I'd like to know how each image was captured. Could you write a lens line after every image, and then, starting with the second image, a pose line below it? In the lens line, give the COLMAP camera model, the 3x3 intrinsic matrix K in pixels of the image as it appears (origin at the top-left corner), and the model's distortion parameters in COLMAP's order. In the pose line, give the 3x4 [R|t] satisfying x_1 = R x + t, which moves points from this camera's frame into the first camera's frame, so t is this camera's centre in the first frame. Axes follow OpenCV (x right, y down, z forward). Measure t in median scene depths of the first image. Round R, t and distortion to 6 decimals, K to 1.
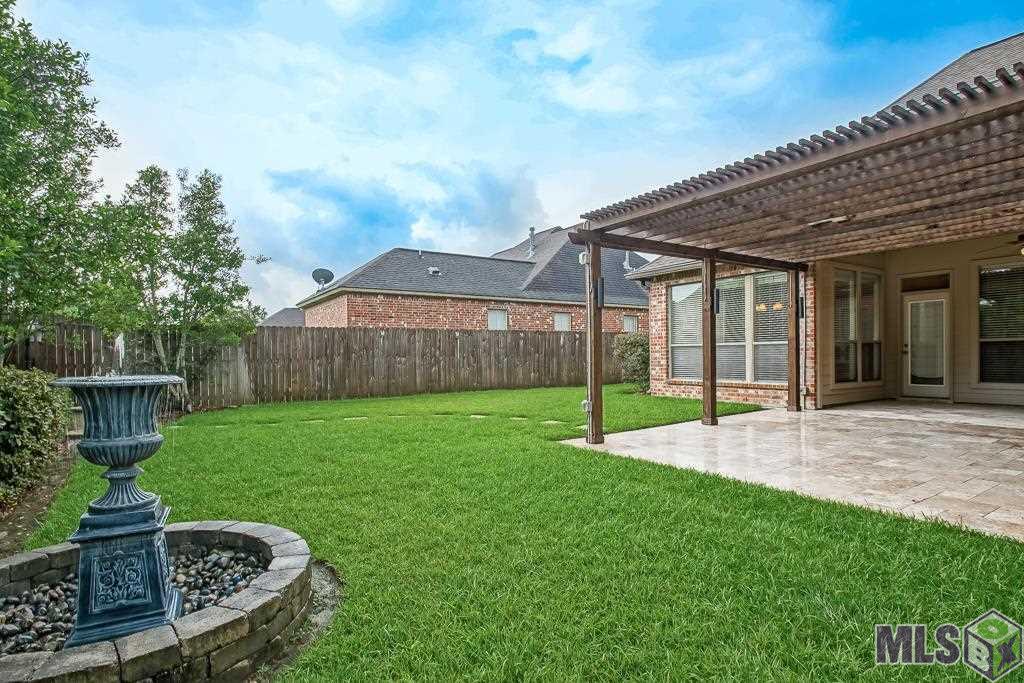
lens RADIAL K [[533.7, 0, 481.5], [0, 533.7, 366.3], [0, 0, 1]] dist [-0.036573, -0.000509]
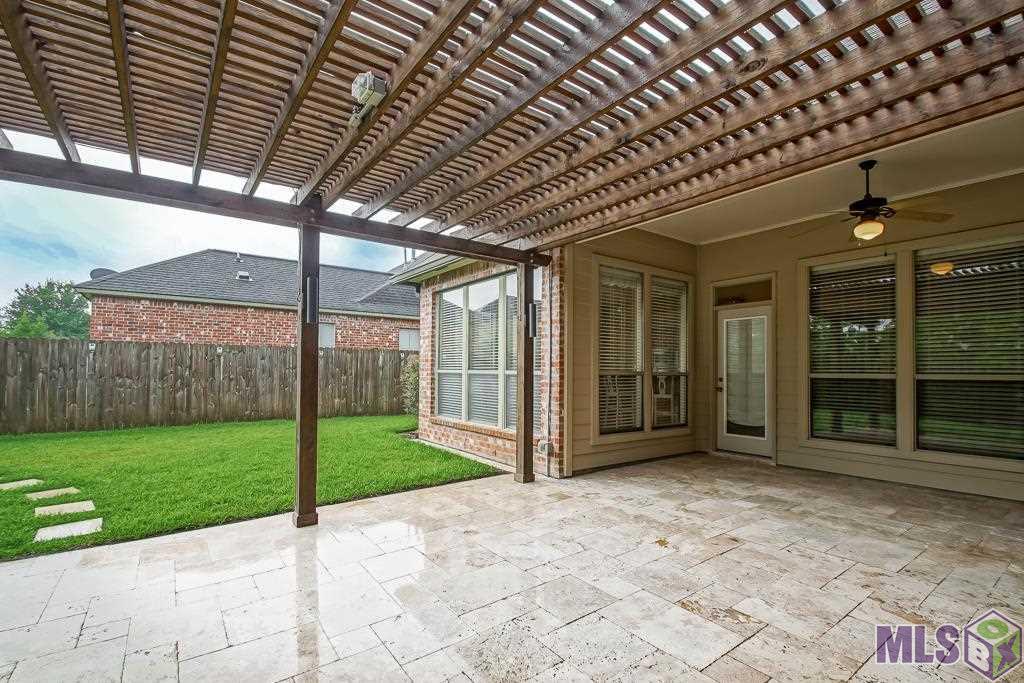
lens RADIAL K [[466.1, 0, 513.4], [0, 466.1, 366.4], [0, 0, 1]] dist [-0.029713, -0.000267]
pose [[0.995648, 0.021163, 0.090757, 0.439549], [-0.018576, 0.999400, -0.029246, -0.031690], [-0.091321, 0.027433, 0.995444, 0.361631]]
